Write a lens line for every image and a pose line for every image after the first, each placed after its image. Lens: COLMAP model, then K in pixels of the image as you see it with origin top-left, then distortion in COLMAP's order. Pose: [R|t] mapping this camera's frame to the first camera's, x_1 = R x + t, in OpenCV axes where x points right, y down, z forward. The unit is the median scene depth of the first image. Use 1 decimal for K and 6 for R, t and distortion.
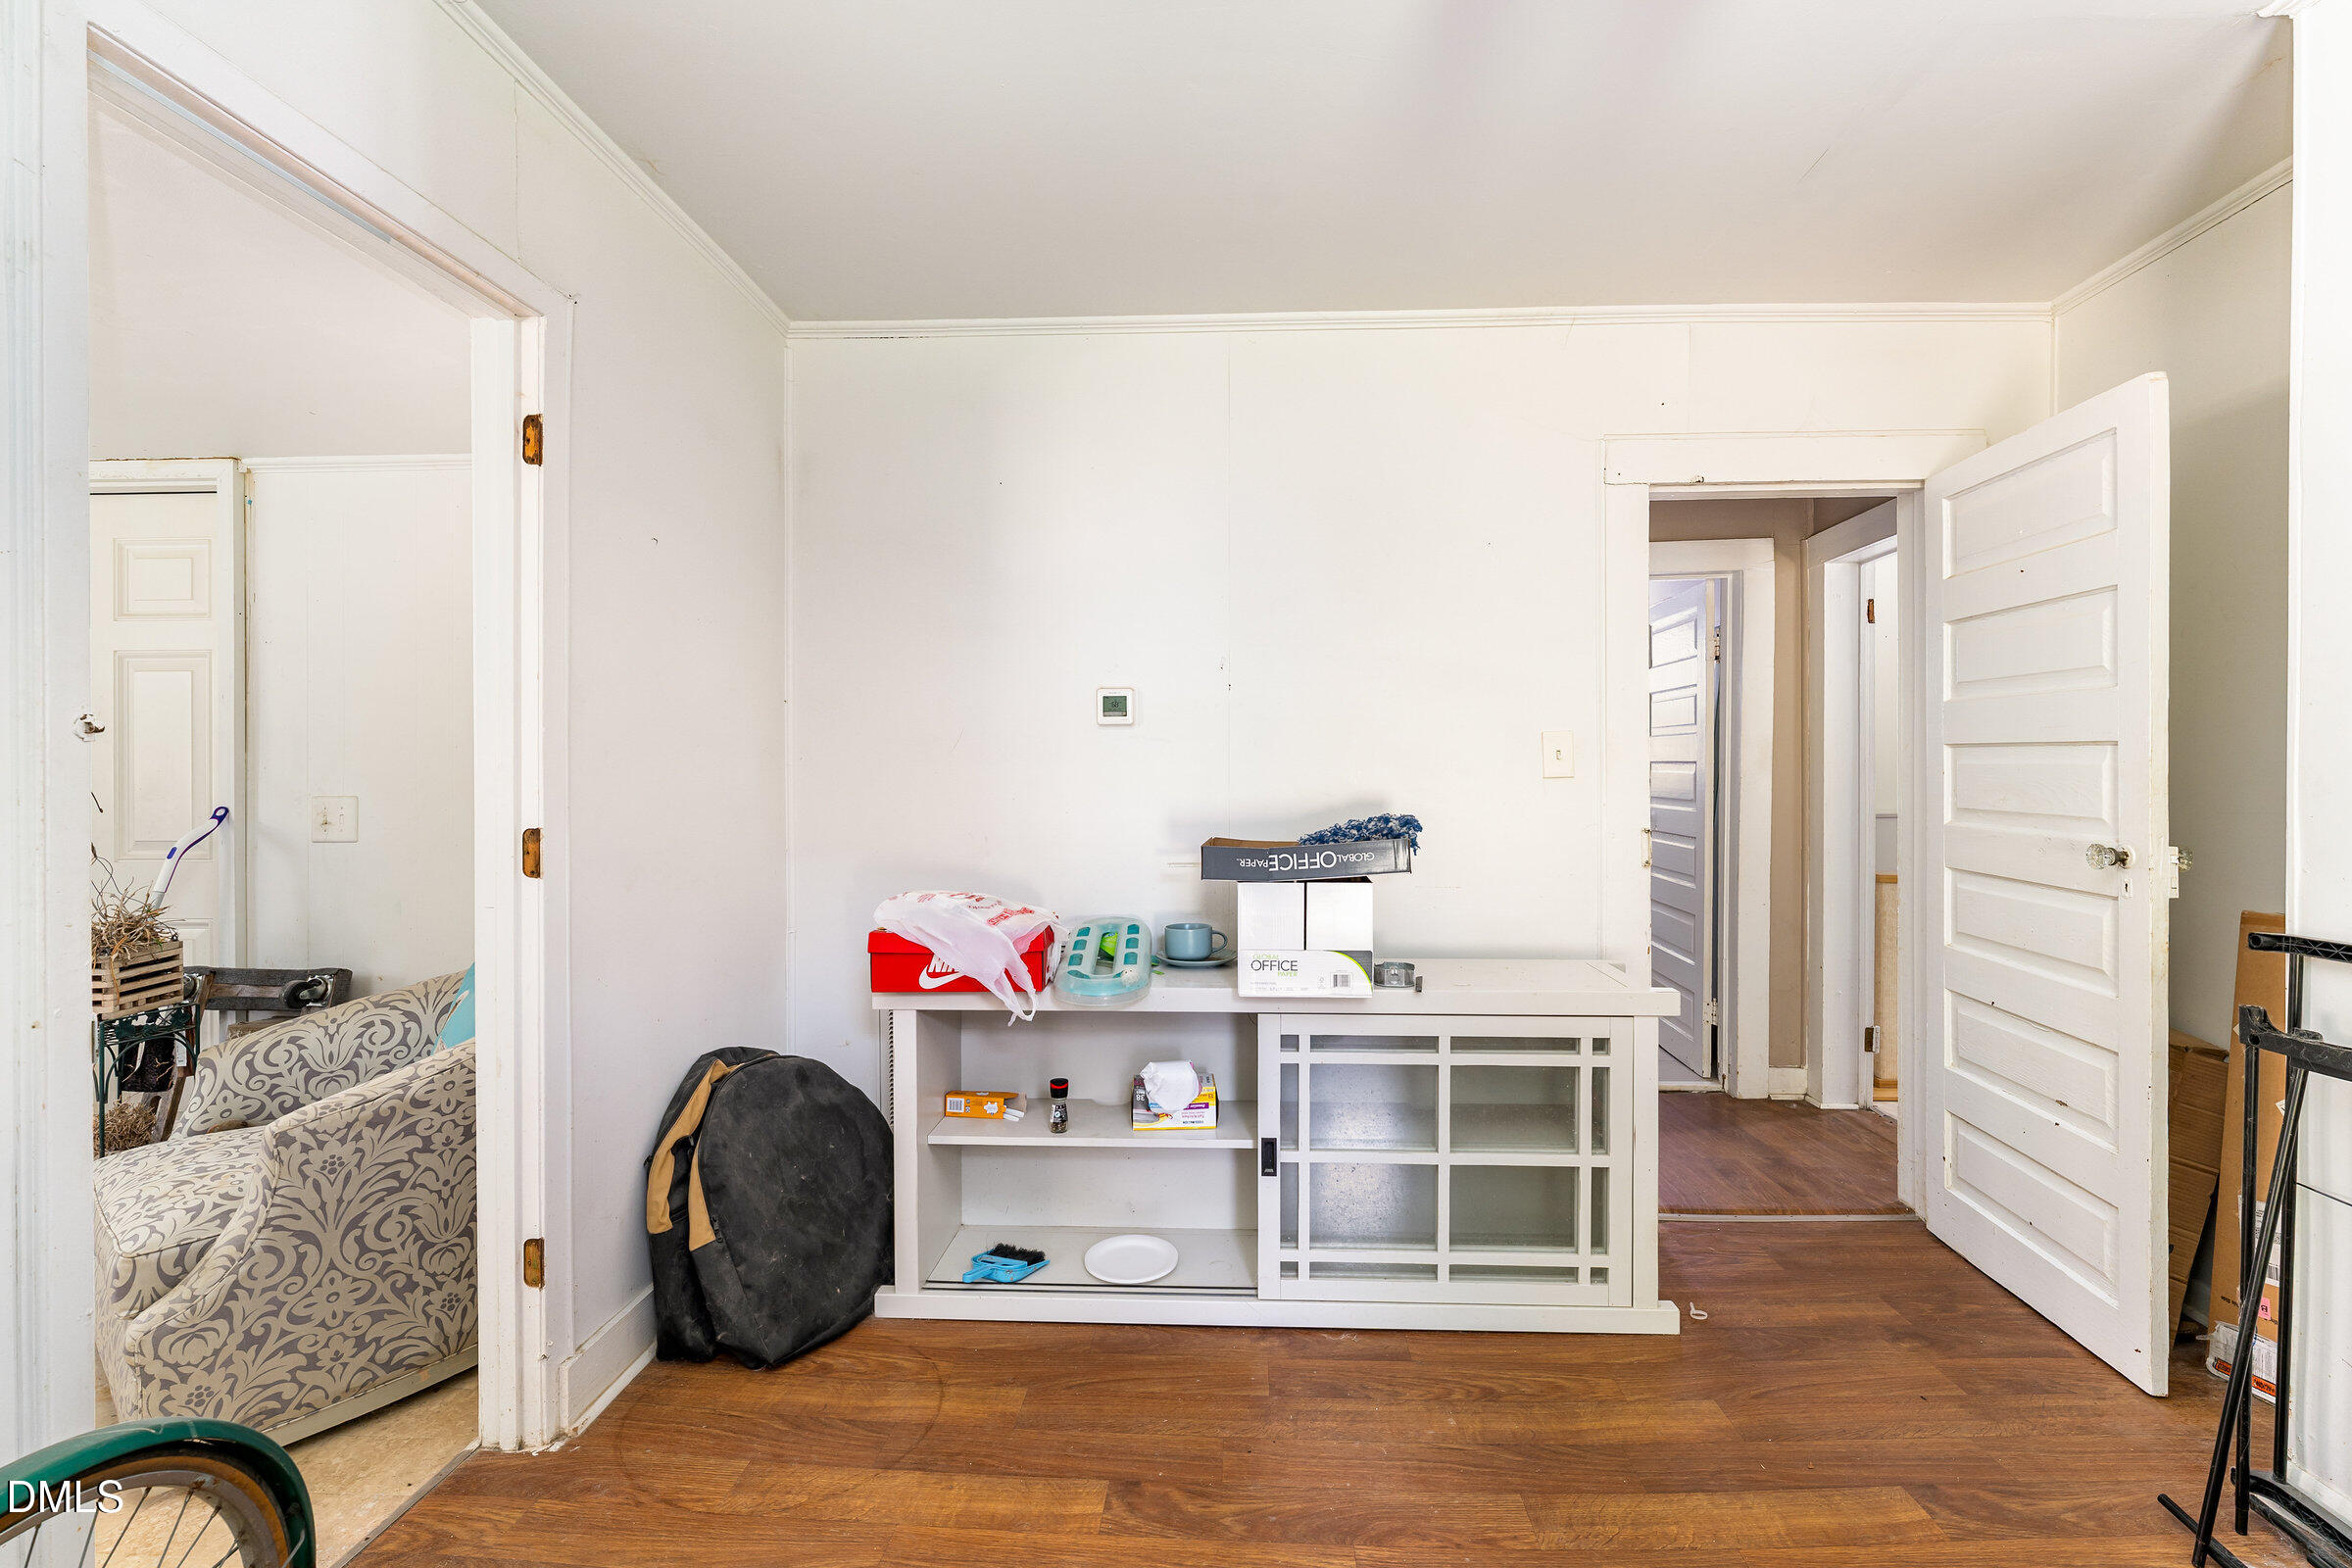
lens RADIAL K [[1044.4, 0, 1219.1], [0, 1044.4, 790.6], [0, 0, 1]] dist [-0.002594, 0.000231]
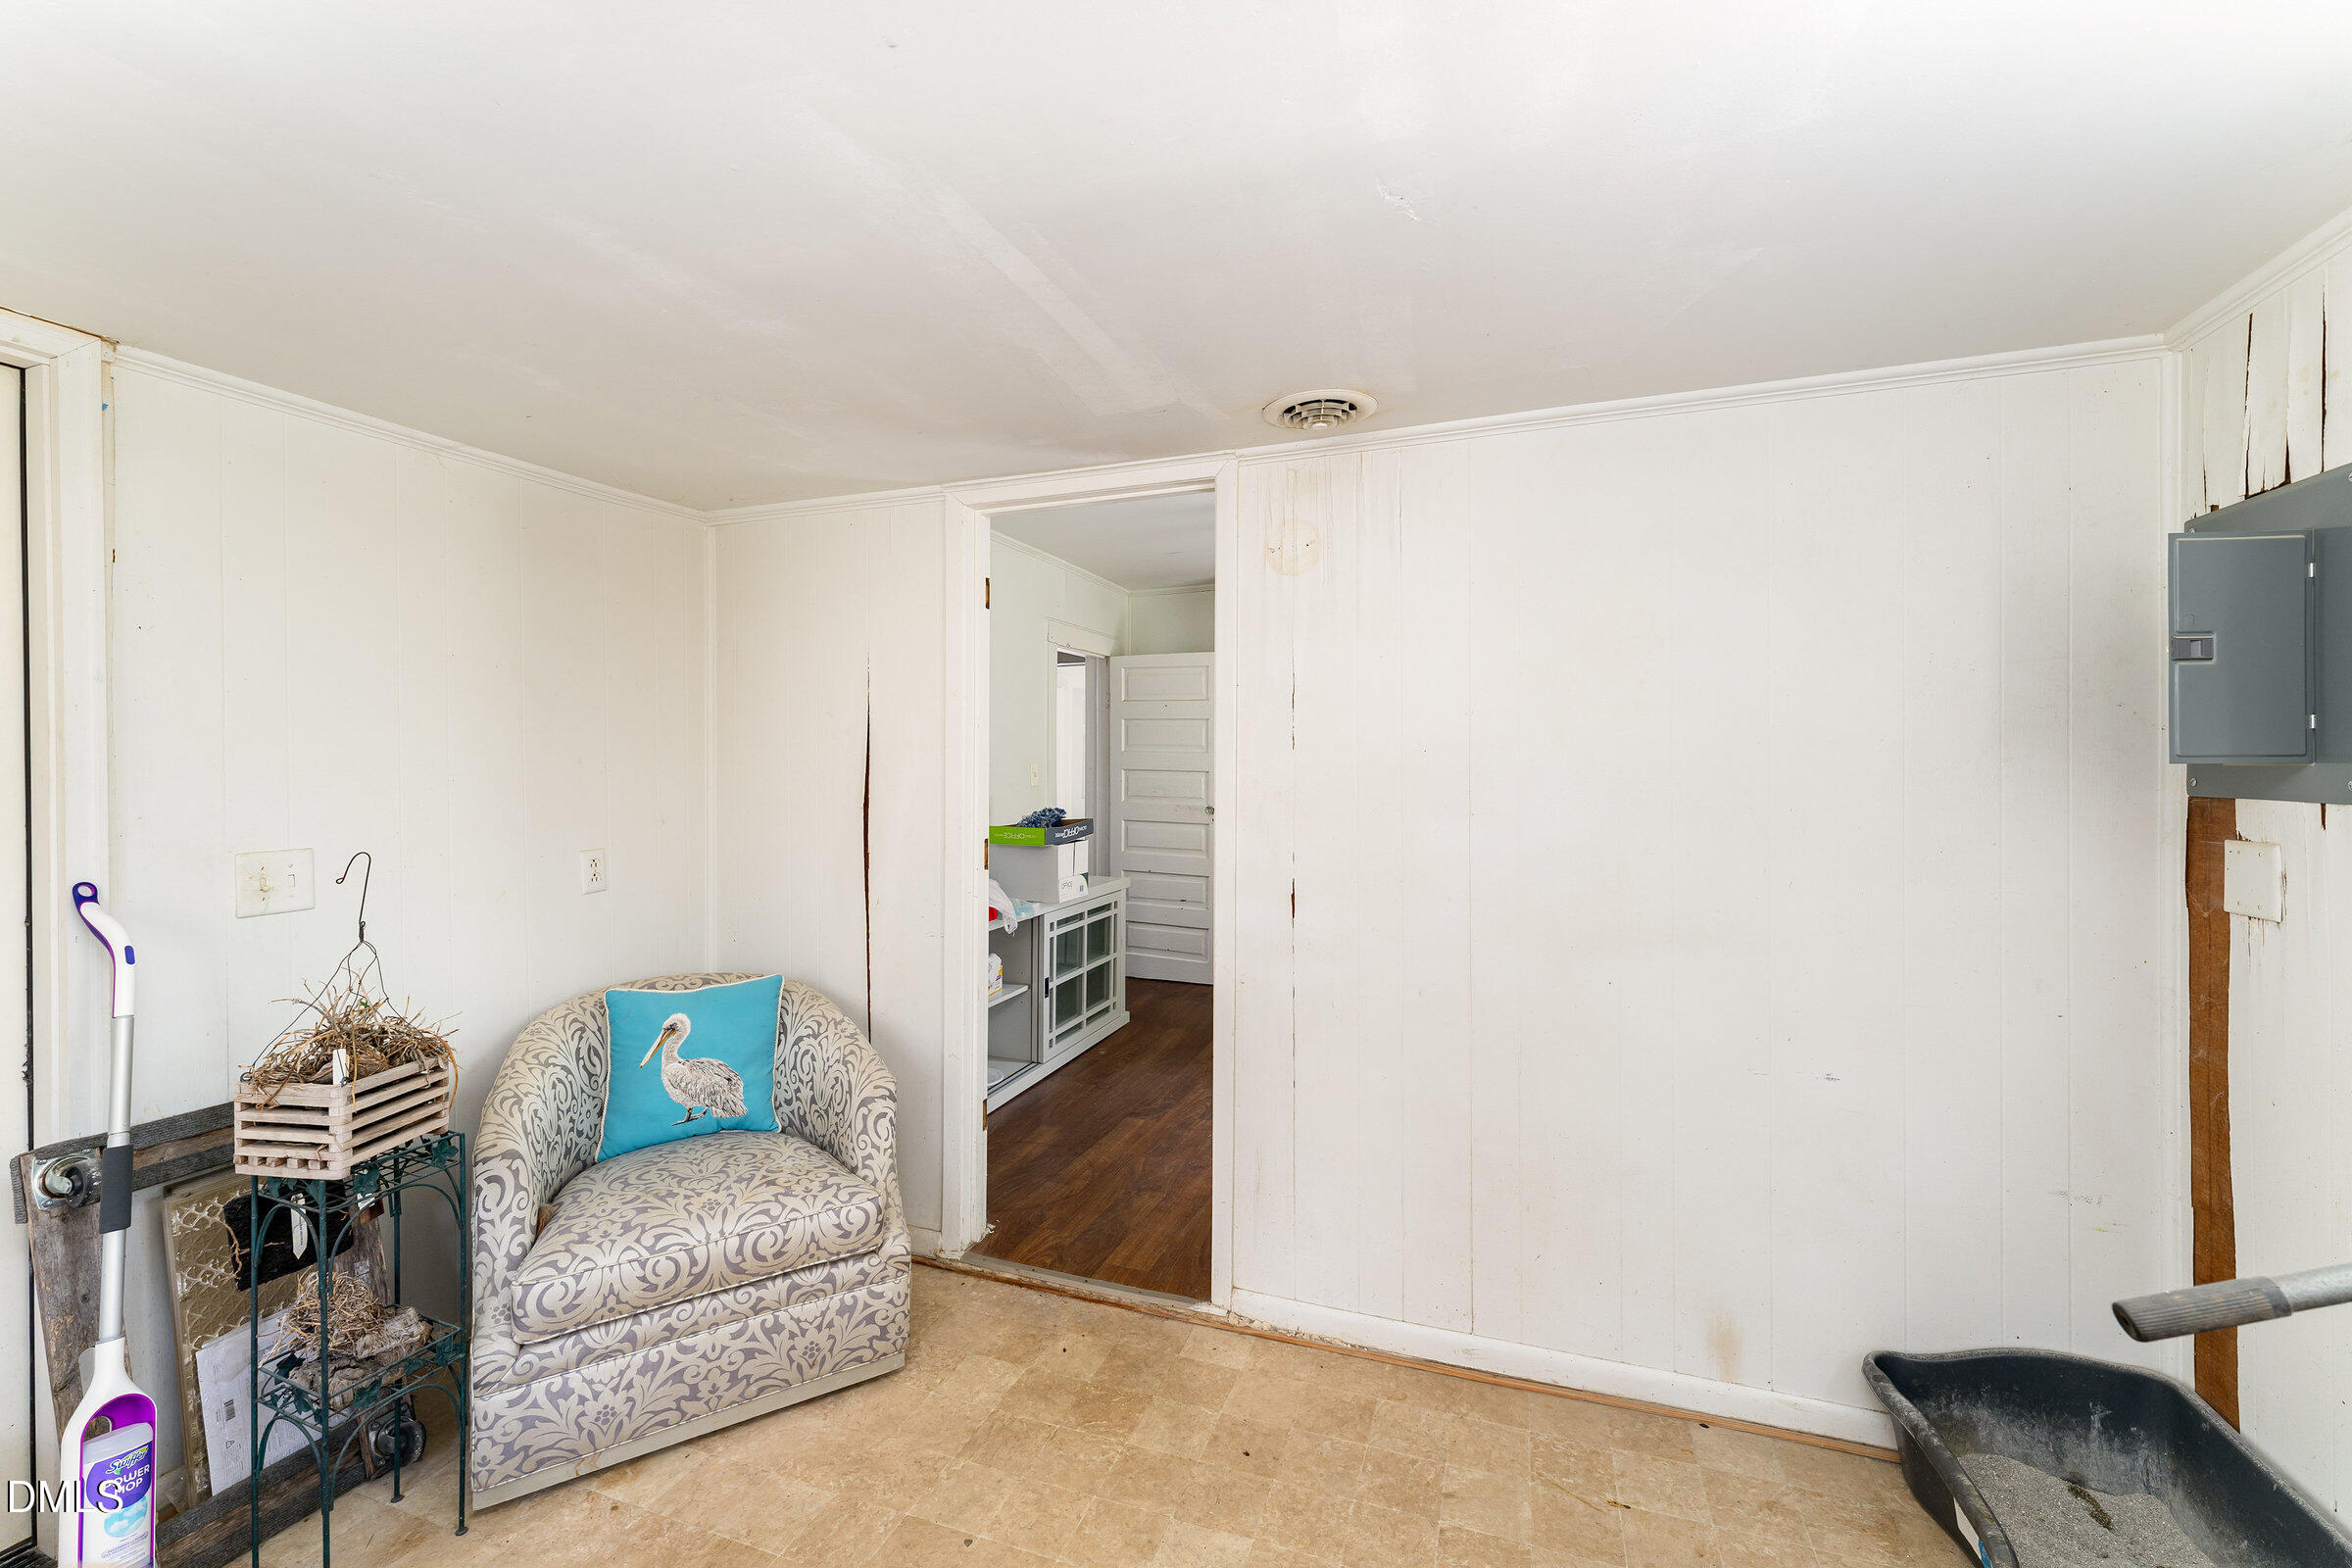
lens RADIAL K [[952.4, 0, 1194.2], [0, 952.4, 766.0], [0, 0, 1]] dist [-0.002160, 0.000869]
pose [[0.301662, -0.004656, 0.953404, -1.563619], [0.010964, 0.999939, 0.001414, -0.059769], [-0.953352, 0.010027, 0.301695, 0.204295]]
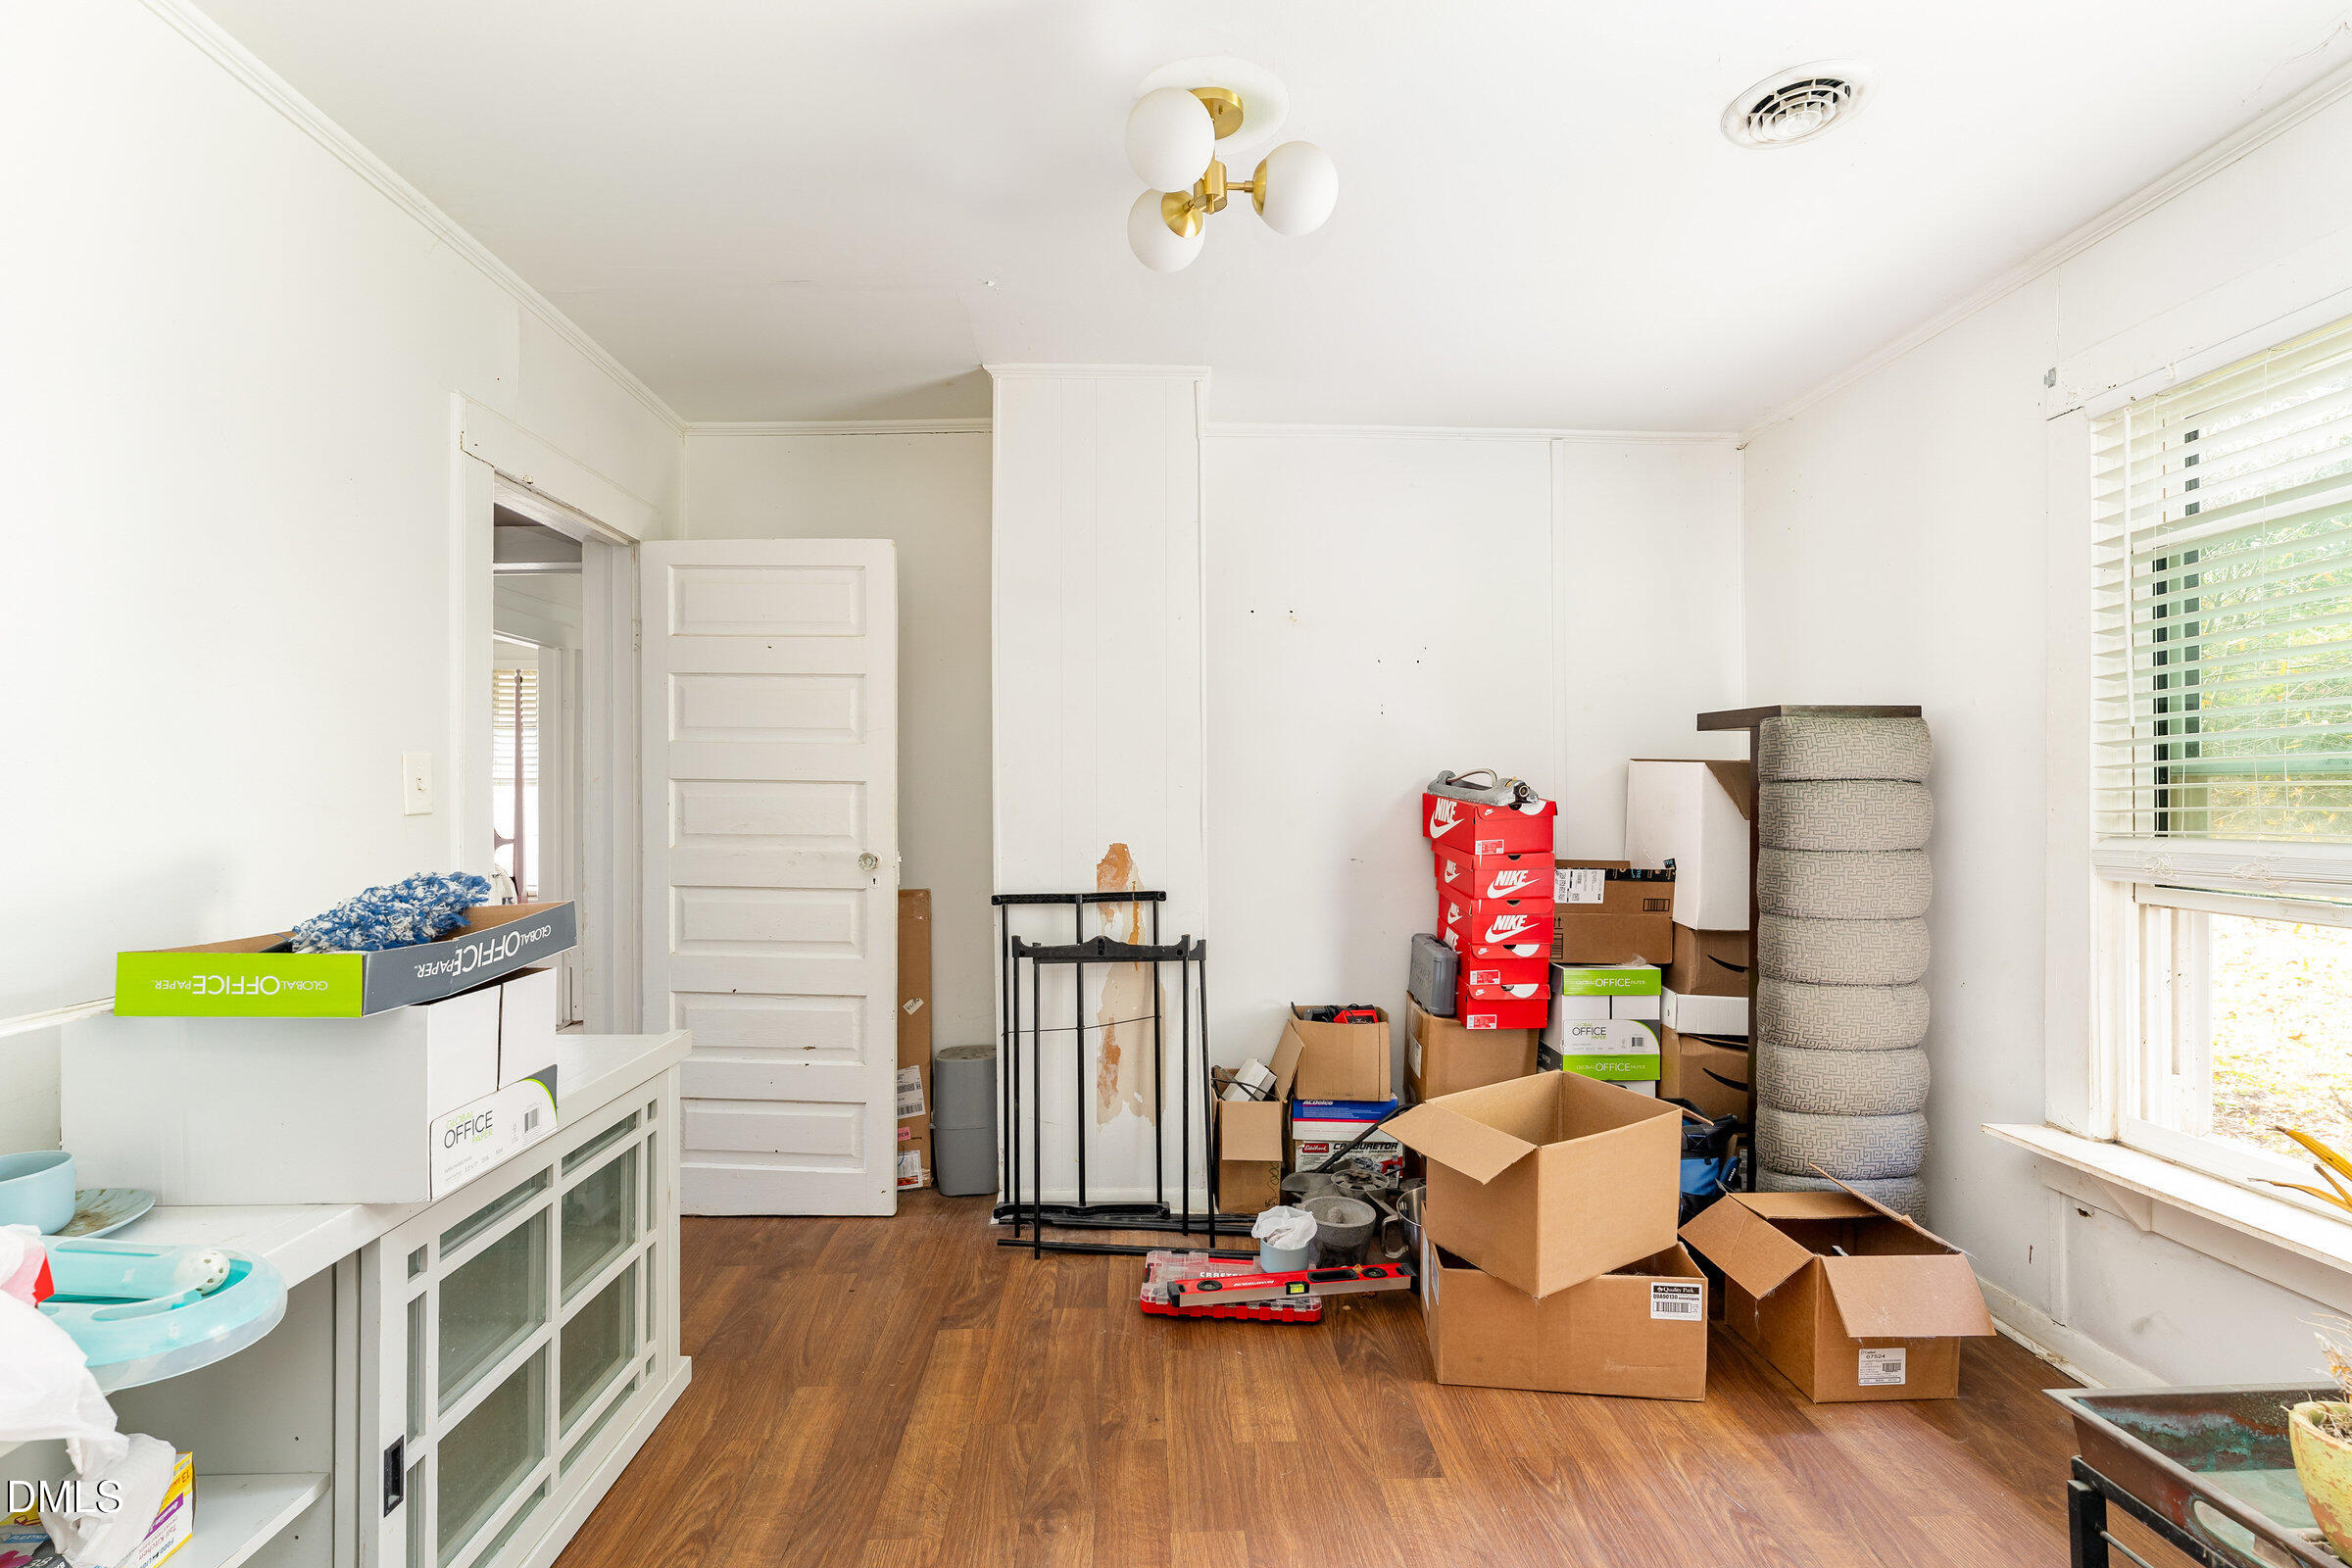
lens RADIAL K [[1044.4, 0, 1182.6], [0, 1044.4, 790.2], [0, 0, 1]] dist [-0.002594, 0.000231]
pose [[-0.072427, 0.003149, 0.997369, -0.569436], [0.016079, 0.999869, -0.001989, -0.023200], [-0.997244, 0.015893, -0.072468, 0.601349]]
